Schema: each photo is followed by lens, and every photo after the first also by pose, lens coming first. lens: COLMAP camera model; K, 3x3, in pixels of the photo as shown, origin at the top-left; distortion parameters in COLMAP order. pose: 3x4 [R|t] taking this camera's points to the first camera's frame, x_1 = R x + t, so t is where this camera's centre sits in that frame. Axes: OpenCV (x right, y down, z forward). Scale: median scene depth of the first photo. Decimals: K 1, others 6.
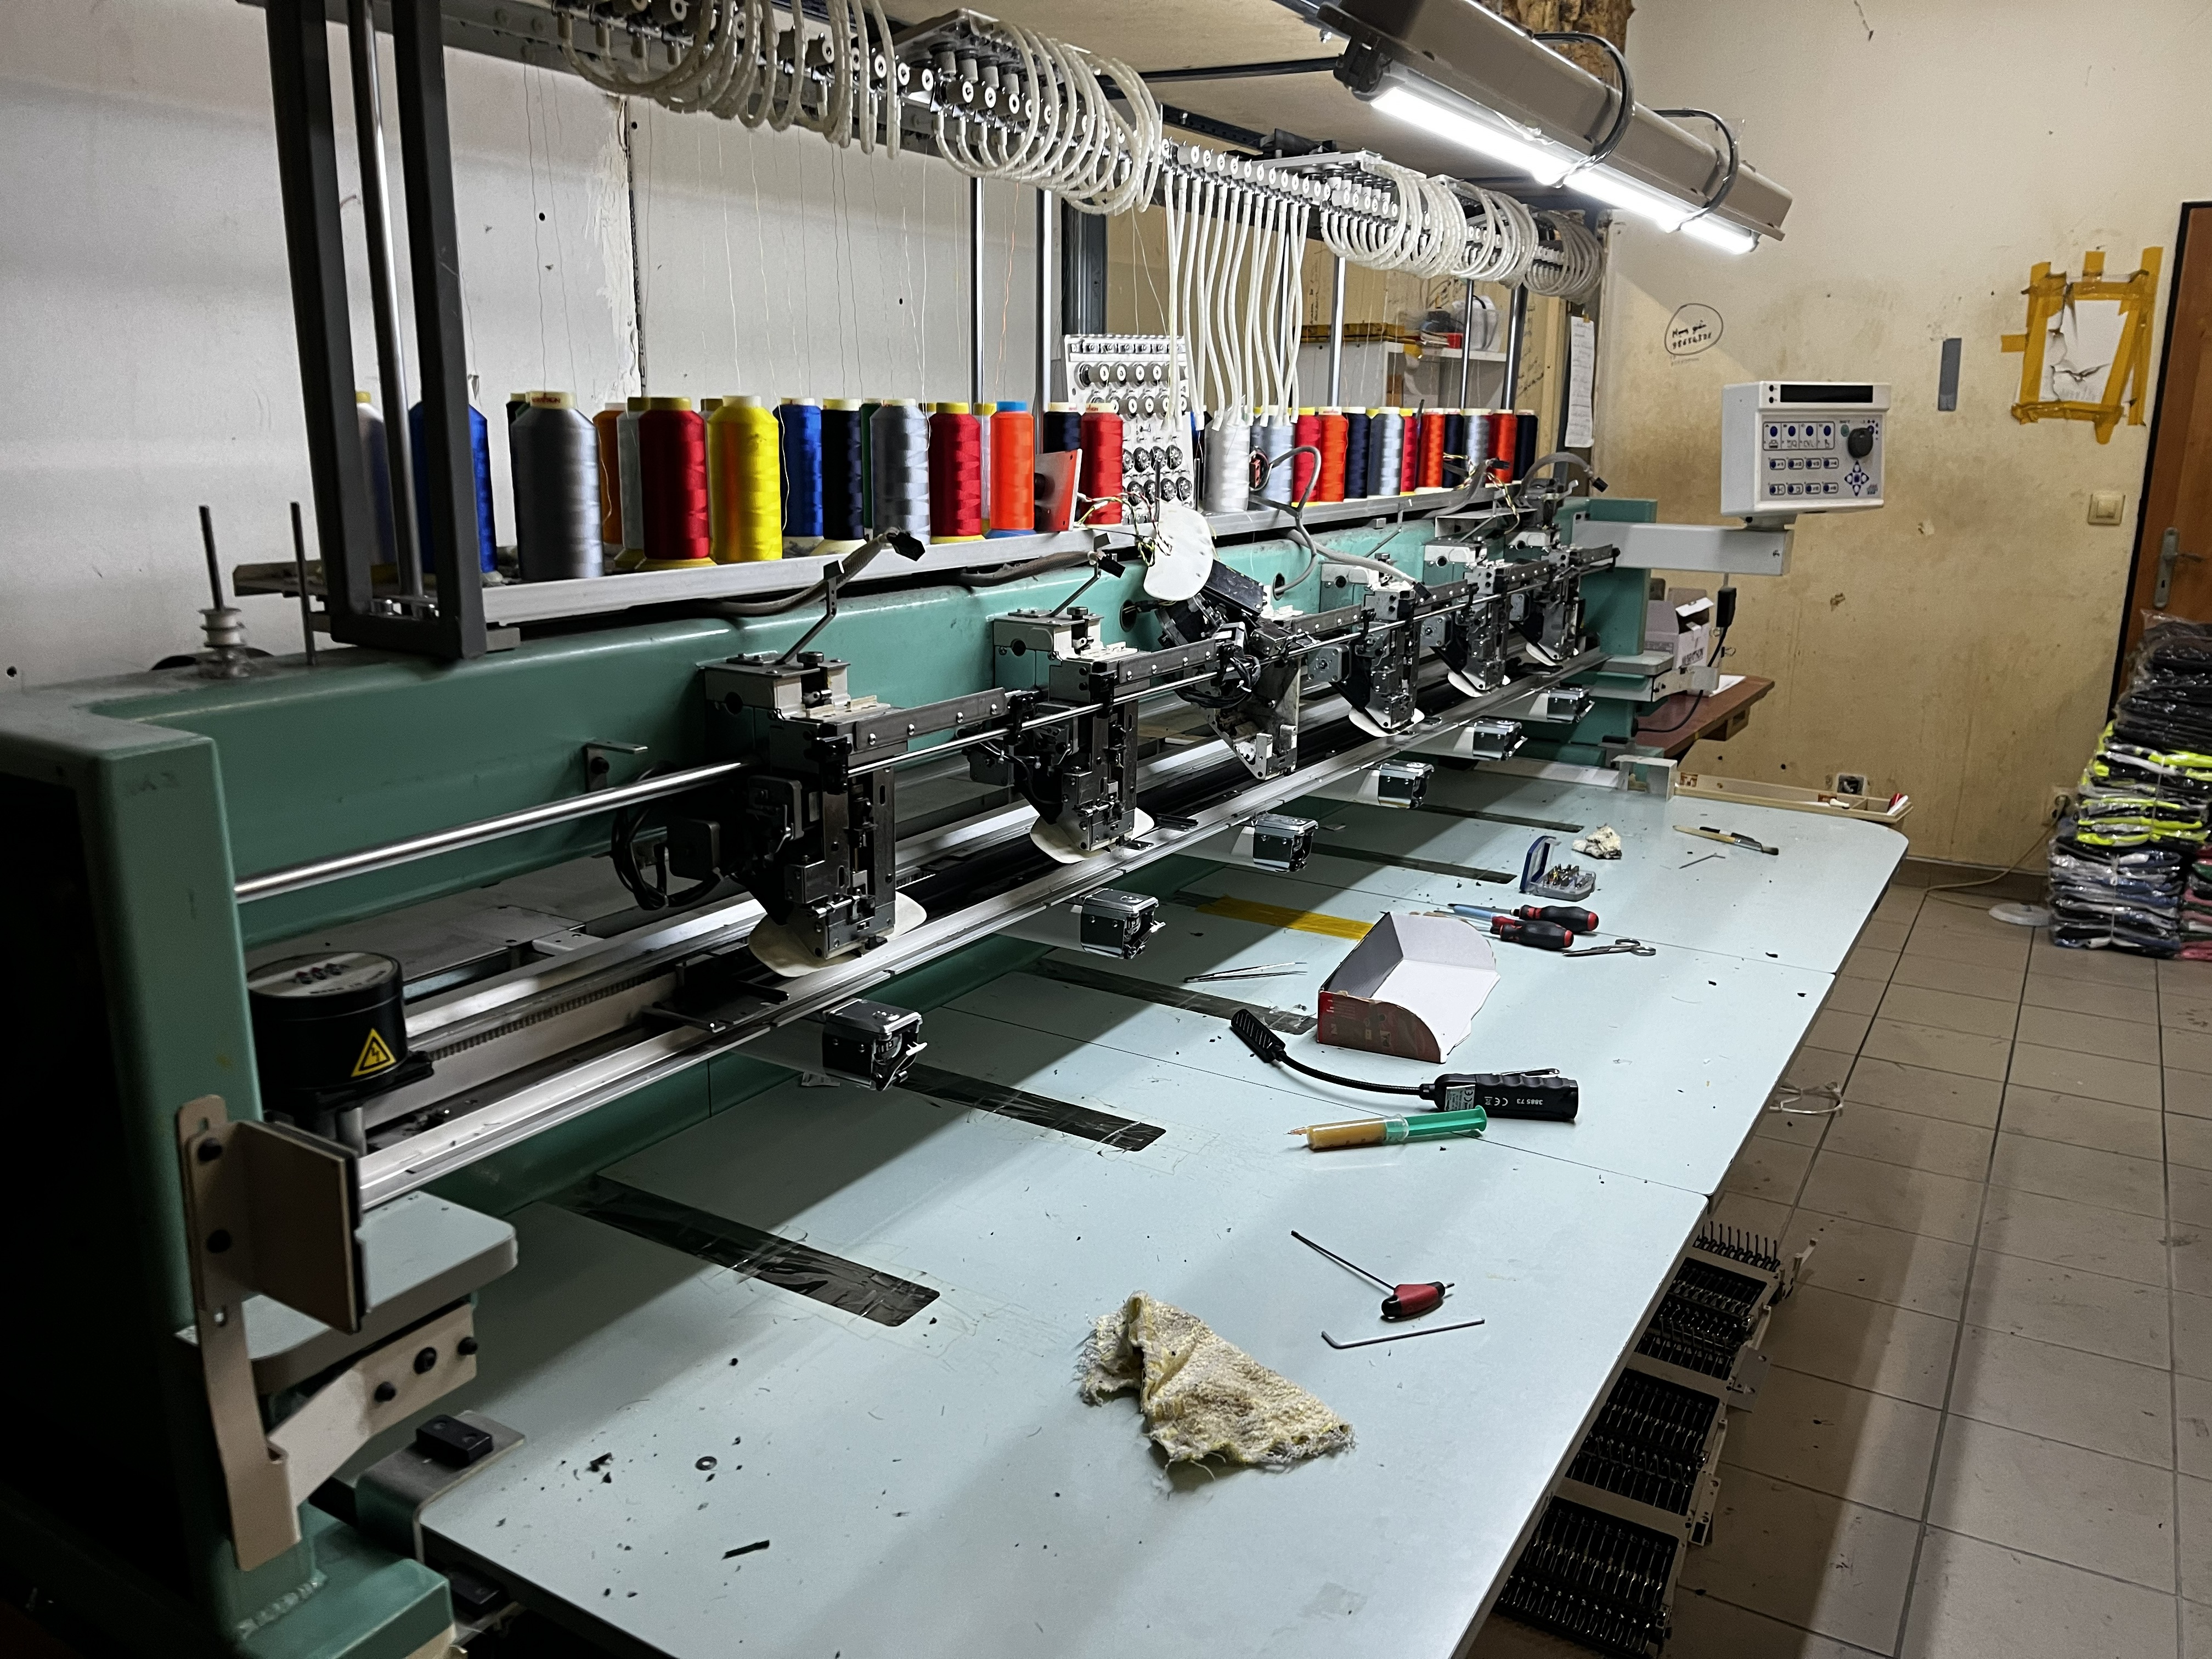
lens RADIAL K [[1668.1, 0, 1096.3], [0, 1668.1, 838.7], [0, 0, 1]] dist [0.064730, -0.090580]
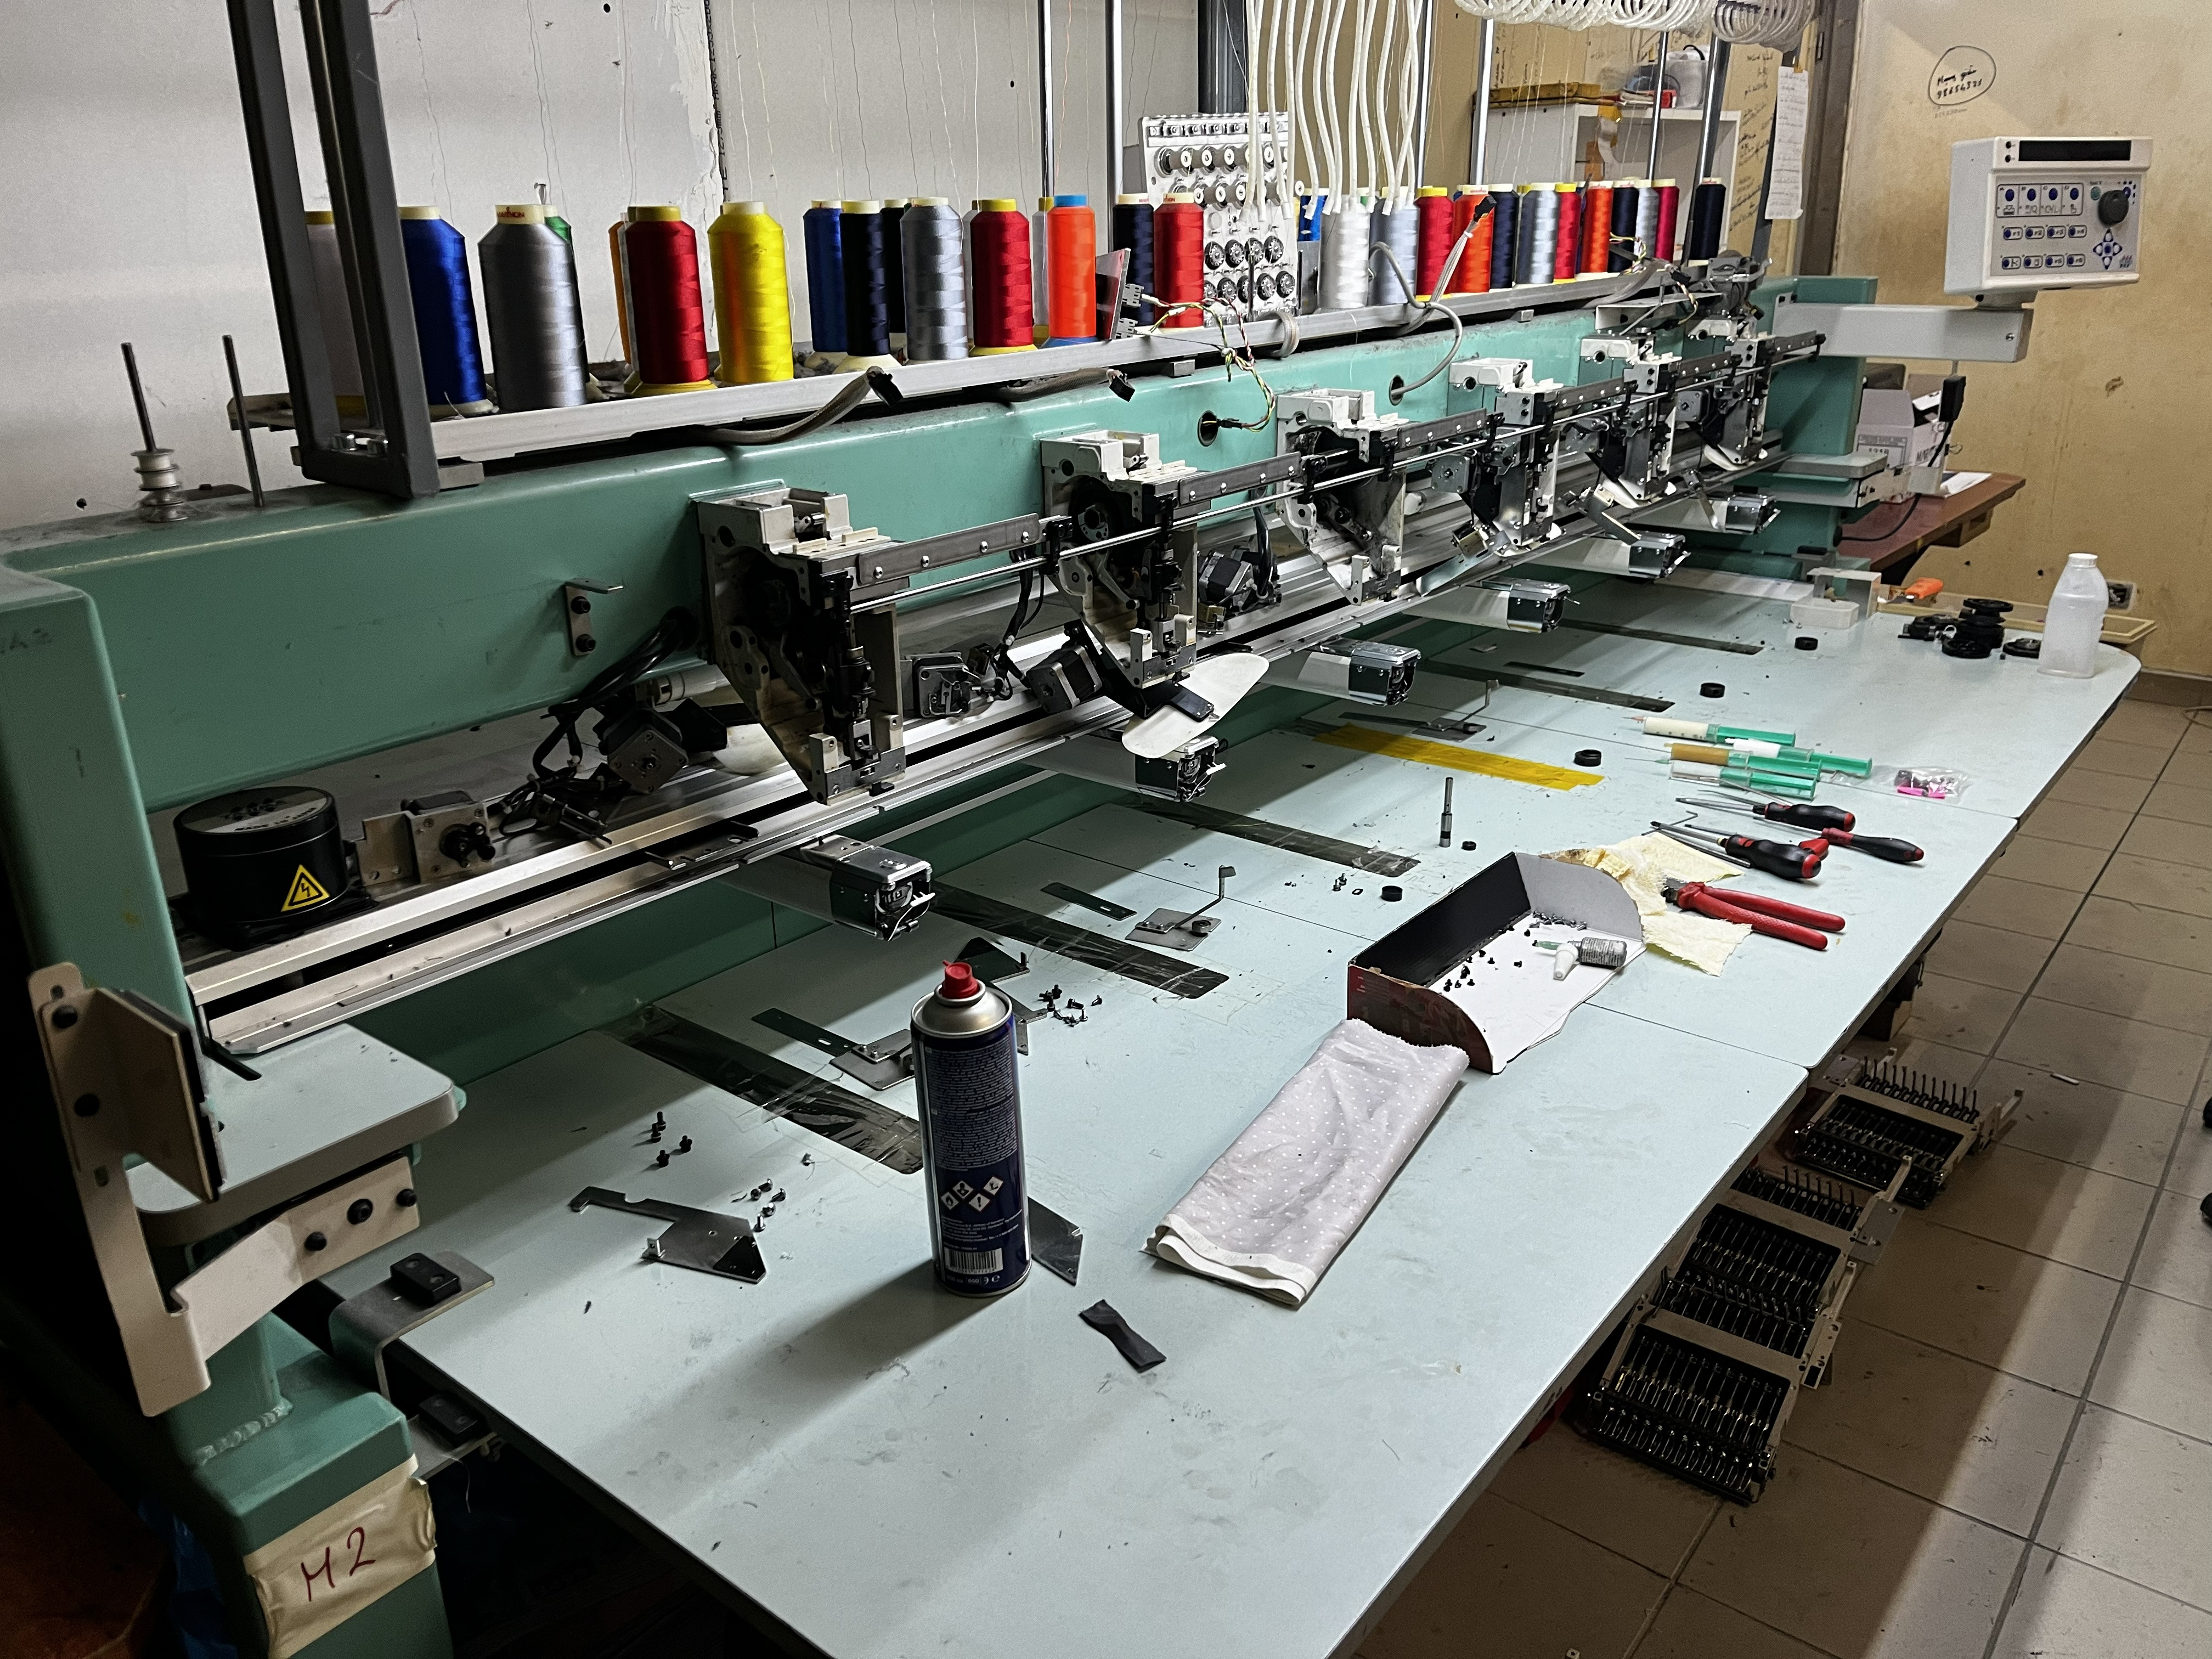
lens RADIAL K [[1668.1, 0, 1084.7], [0, 1668.1, 834.8], [0, 0, 1]] dist [0.064730, -0.090580]
pose [[0.990119, 0.019603, -0.138850, 0.083397], [-0.003579, 0.993391, 0.114724, -0.015749], [0.140181, -0.113093, 0.983646, 0.047489]]
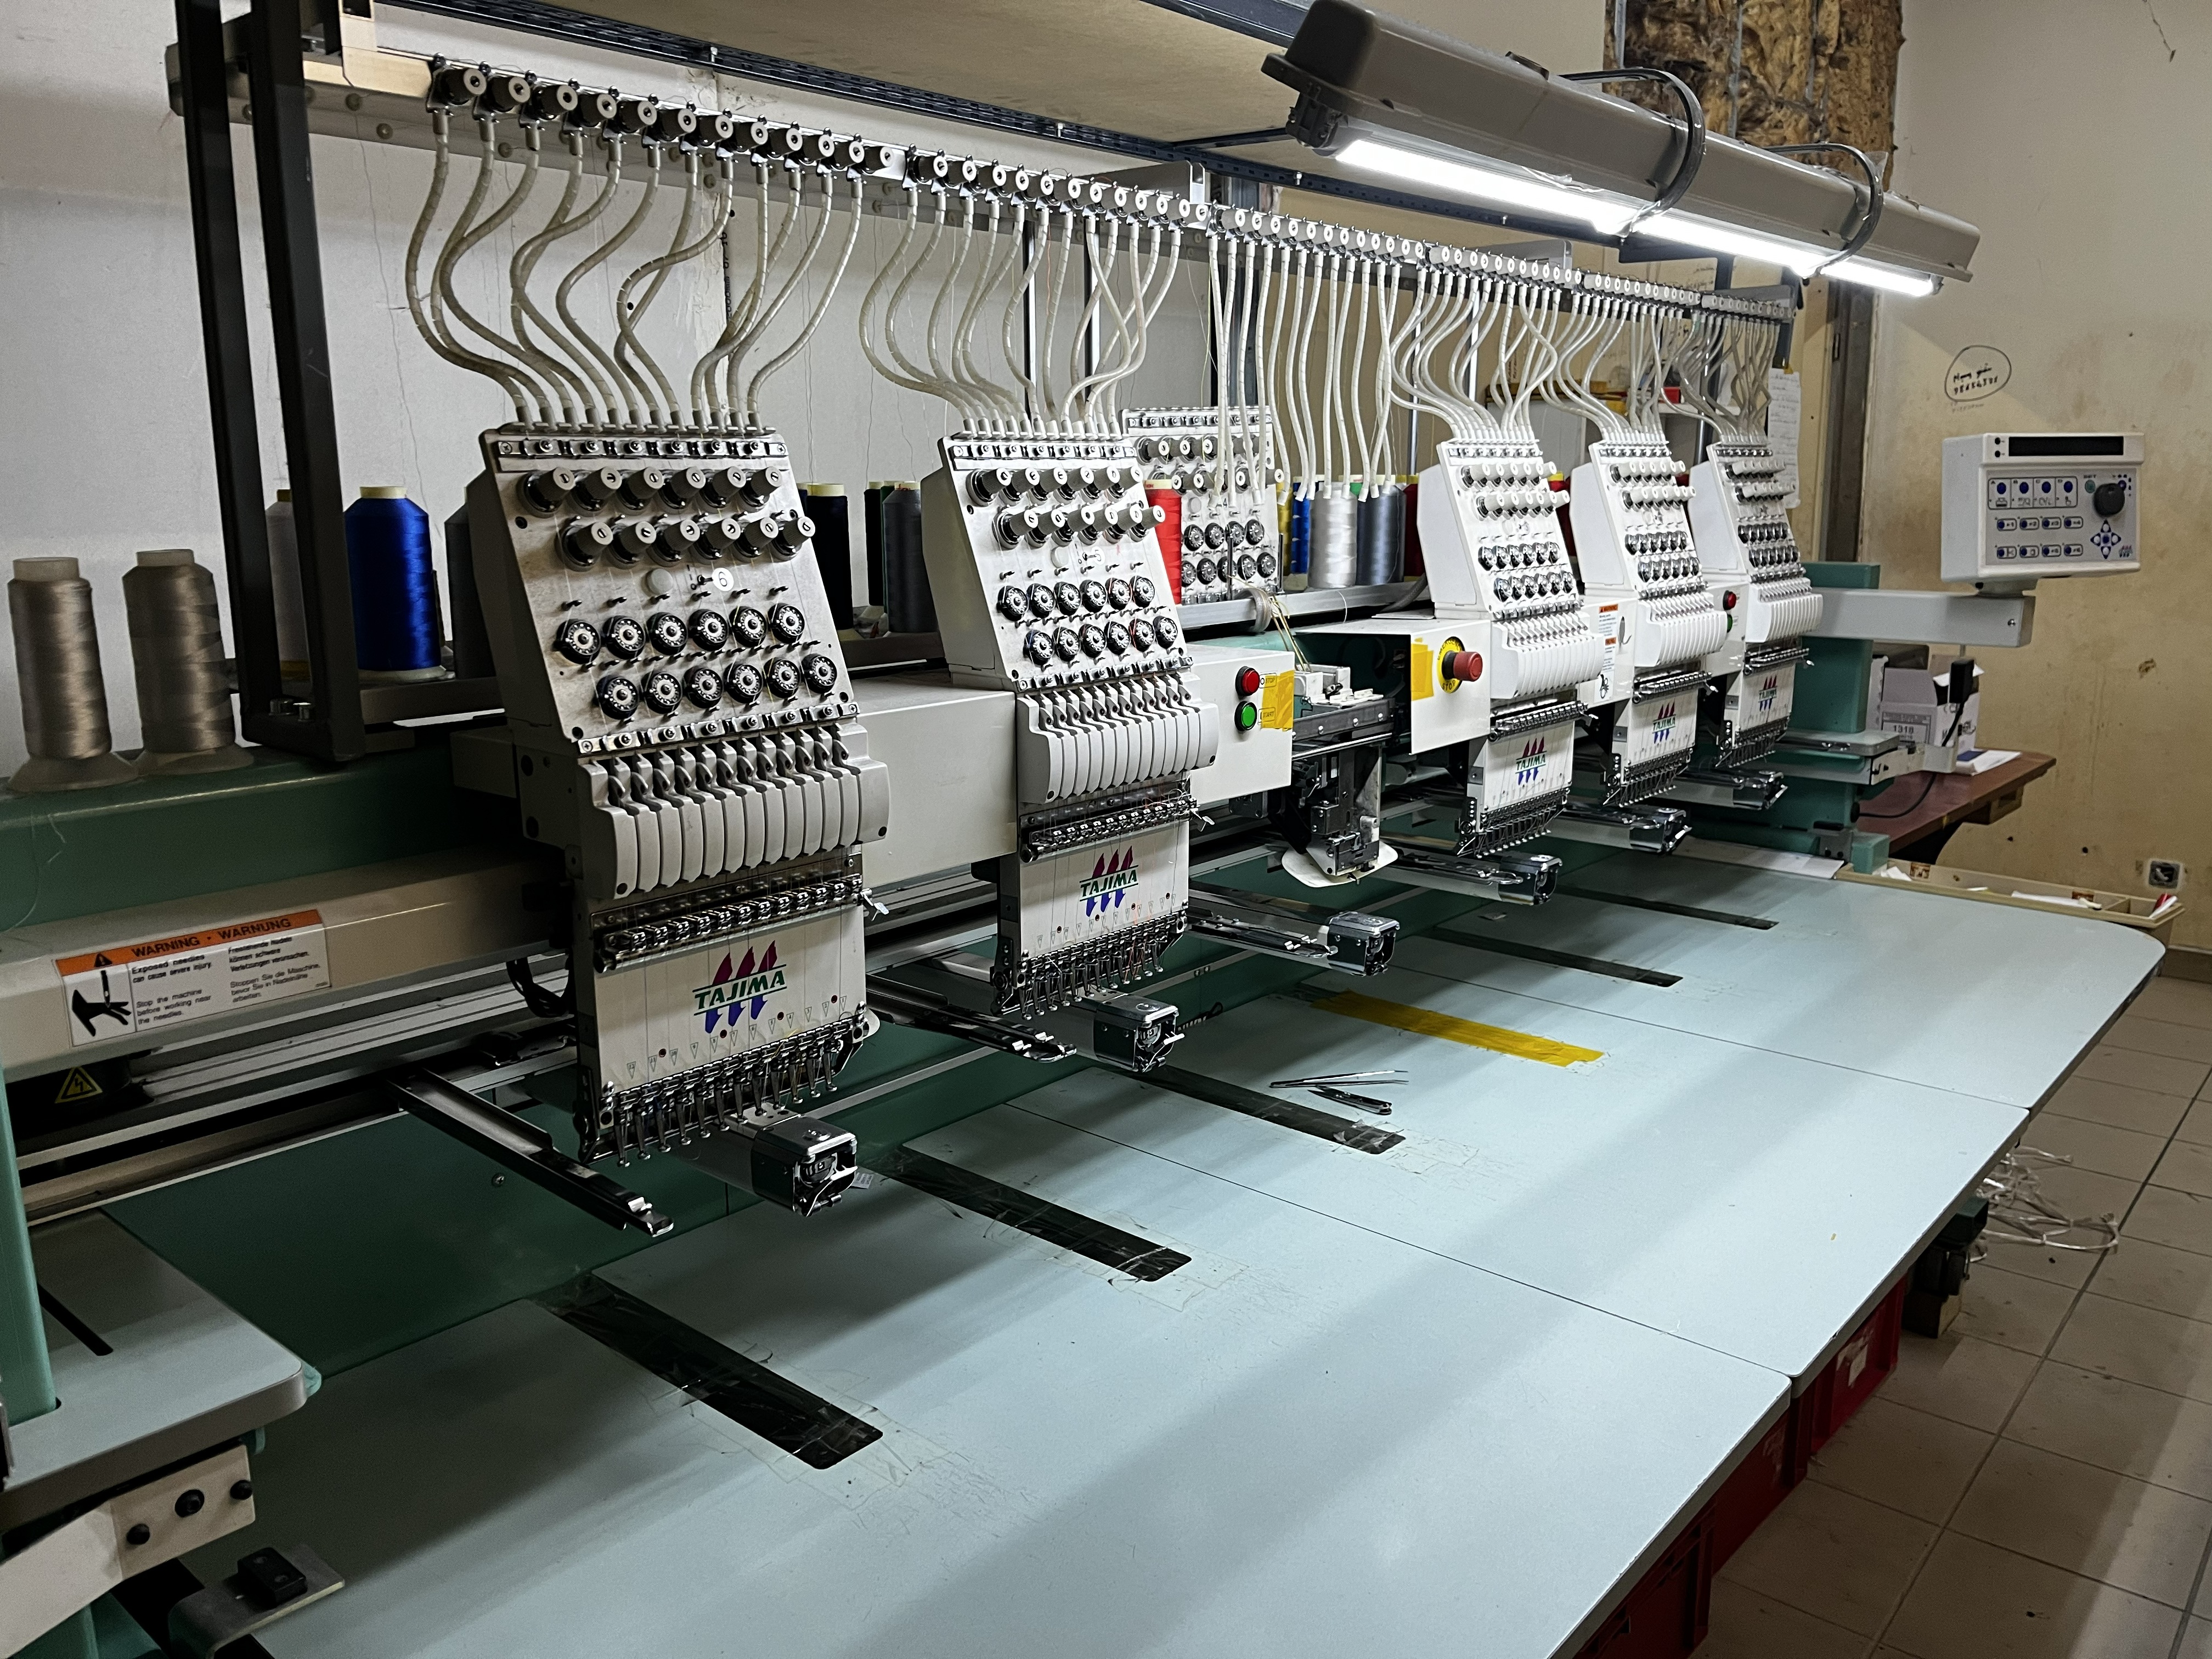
lens RADIAL K [[1668.1, 0, 1104.8], [0, 1668.1, 829.3], [0, 0, 1]] dist [0.064730, -0.090580]
pose [[0.985493, 0.017504, -0.168810, 0.134276], [-0.024049, 0.999033, -0.036805, -0.024806], [0.168002, 0.040331, 0.984961, 0.064906]]
